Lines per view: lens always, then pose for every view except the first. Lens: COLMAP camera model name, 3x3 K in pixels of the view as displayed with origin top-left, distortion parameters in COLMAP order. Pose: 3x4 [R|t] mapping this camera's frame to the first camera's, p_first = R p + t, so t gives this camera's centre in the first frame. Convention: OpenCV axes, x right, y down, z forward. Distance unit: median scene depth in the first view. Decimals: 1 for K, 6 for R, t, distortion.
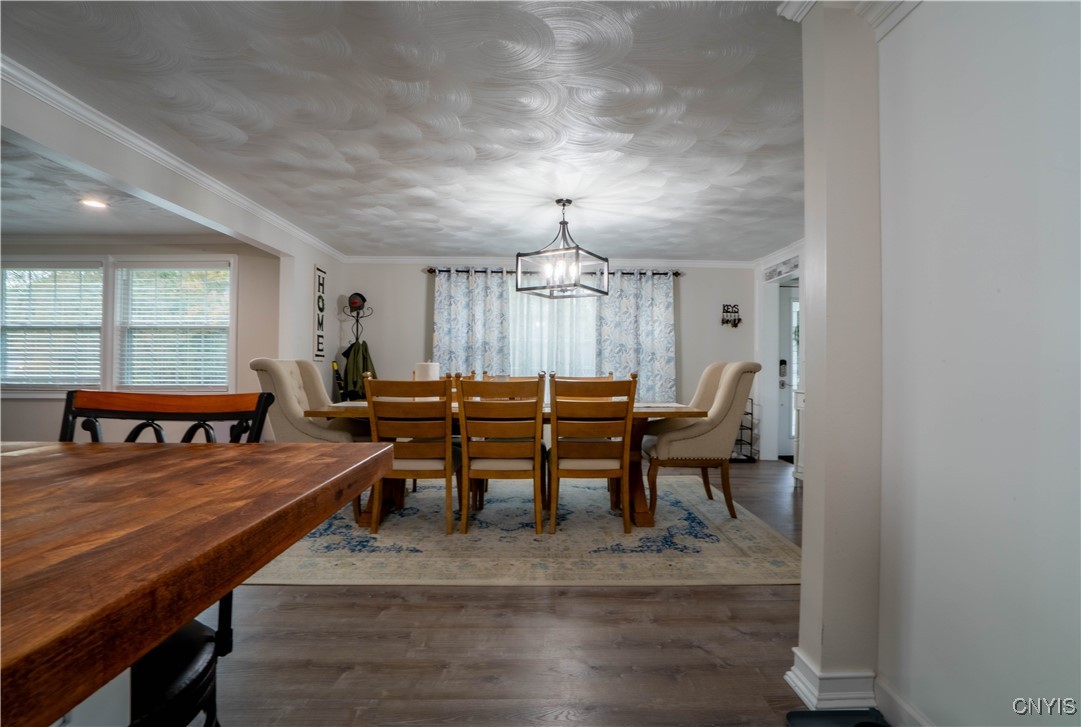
lens RADIAL K [[505.3, 0, 546.6], [0, 505.3, 361.4], [0, 0, 1]] dist [-0.044763, 0.017245]
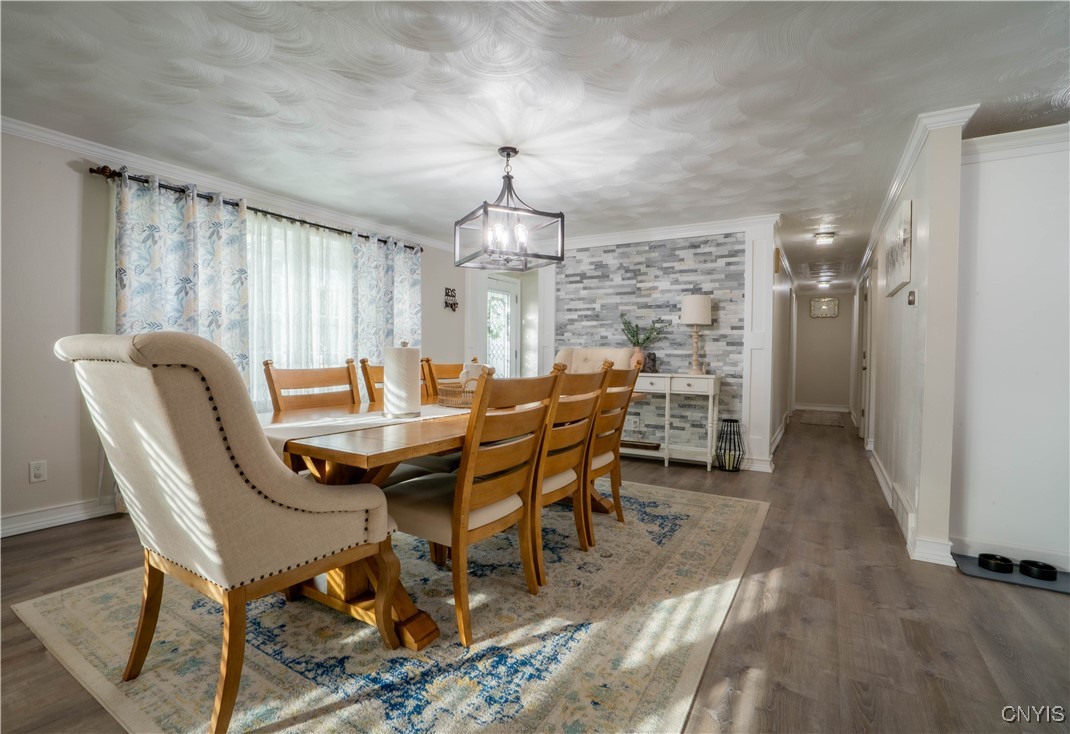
lens RADIAL K [[504.4, 0, 513.2], [0, 504.4, 363.8], [0, 0, 1]] dist [-0.032414, 0.000681]
pose [[0.561242, -0.022595, 0.827343, -0.759258], [-0.012521, 0.999281, 0.035784, -0.000648], [-0.827557, -0.030442, 0.560555, 0.622416]]
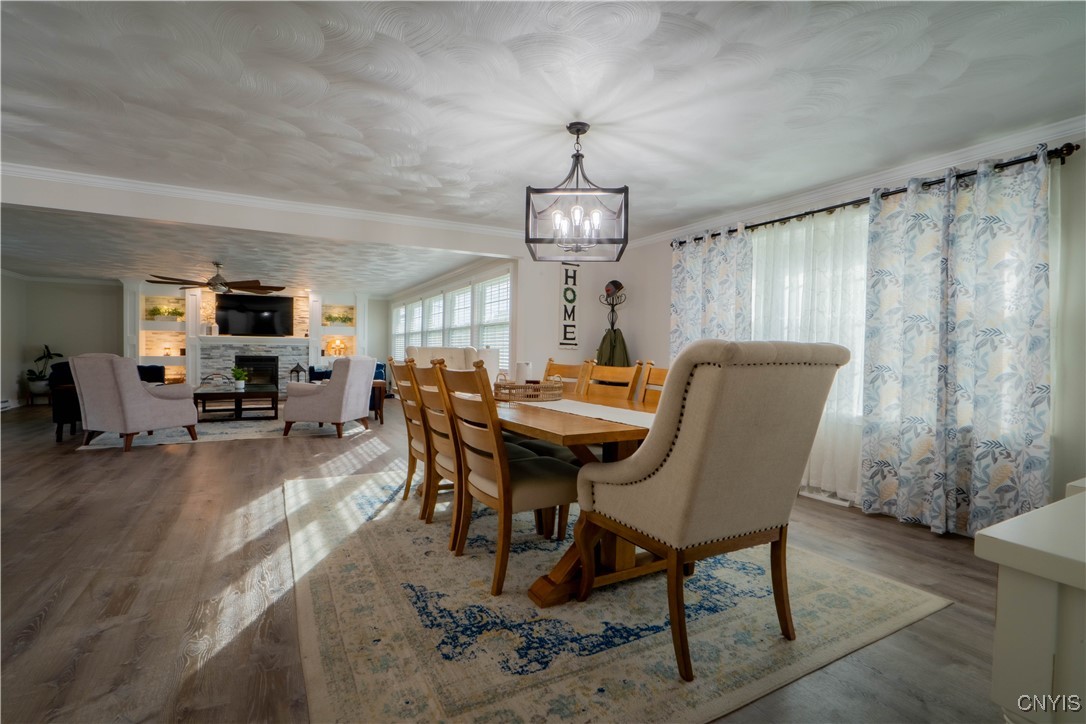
lens RADIAL K [[507.6, 0, 551.2], [0, 507.6, 360.6], [0, 0, 1]] dist [-0.044763, 0.017245]
pose [[0.468764, 0.015224, -0.883192, 0.788708], [-0.002208, 0.999869, 0.016063, 0.010446], [0.883321, -0.005579, 0.468736, 0.736166]]
